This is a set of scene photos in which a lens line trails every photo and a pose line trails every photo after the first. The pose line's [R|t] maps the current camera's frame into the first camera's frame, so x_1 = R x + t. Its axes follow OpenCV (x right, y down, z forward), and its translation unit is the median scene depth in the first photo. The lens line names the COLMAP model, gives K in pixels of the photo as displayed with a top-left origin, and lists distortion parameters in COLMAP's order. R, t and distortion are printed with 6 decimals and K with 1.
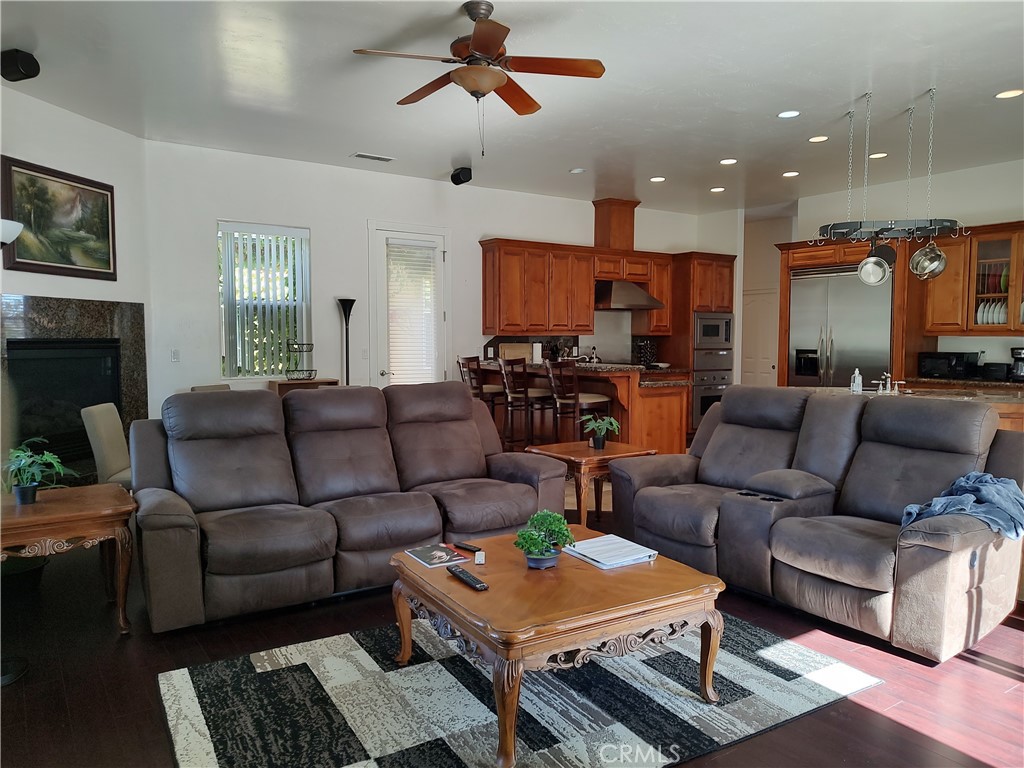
lens RADIAL K [[732.2, 0, 513.4], [0, 732.2, 383.1], [0, 0, 1]] dist [0.022349, -0.030795]
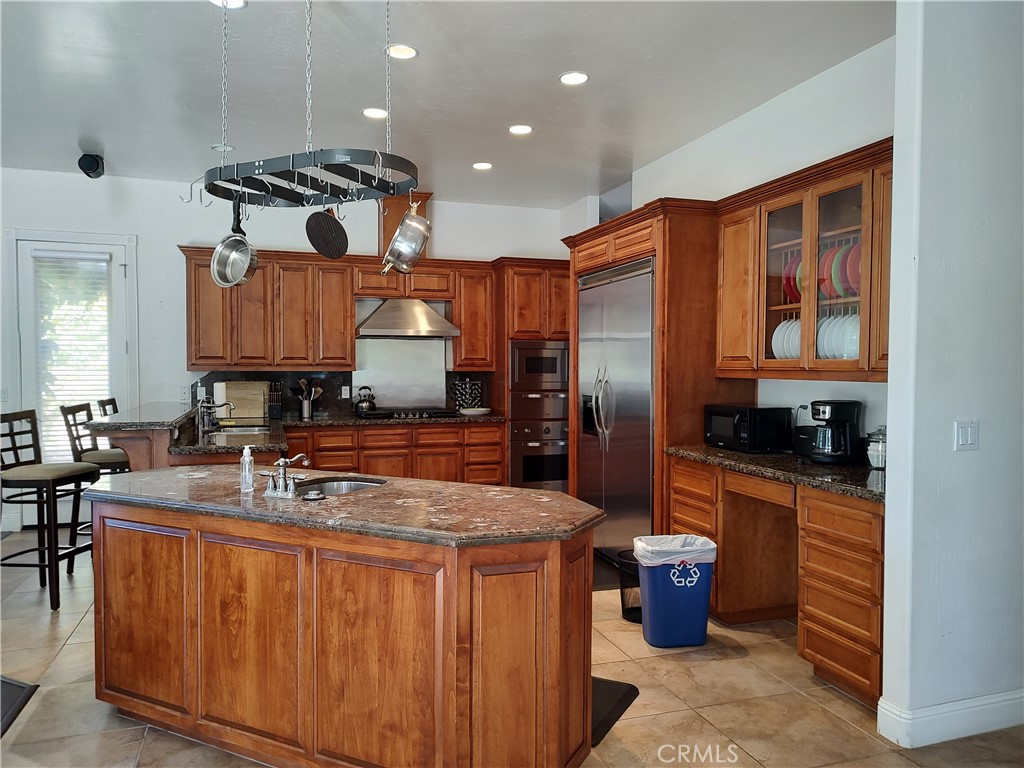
lens RADIAL K [[732.2, 0, 511.5], [0, 732.2, 384.9], [0, 0, 1]] dist [0.022349, -0.030795]
pose [[0.965162, 0.010452, -0.261445, 0.488154], [-0.020191, 0.999197, -0.034594, -0.030288], [0.260873, 0.038667, 0.964598, 0.336717]]
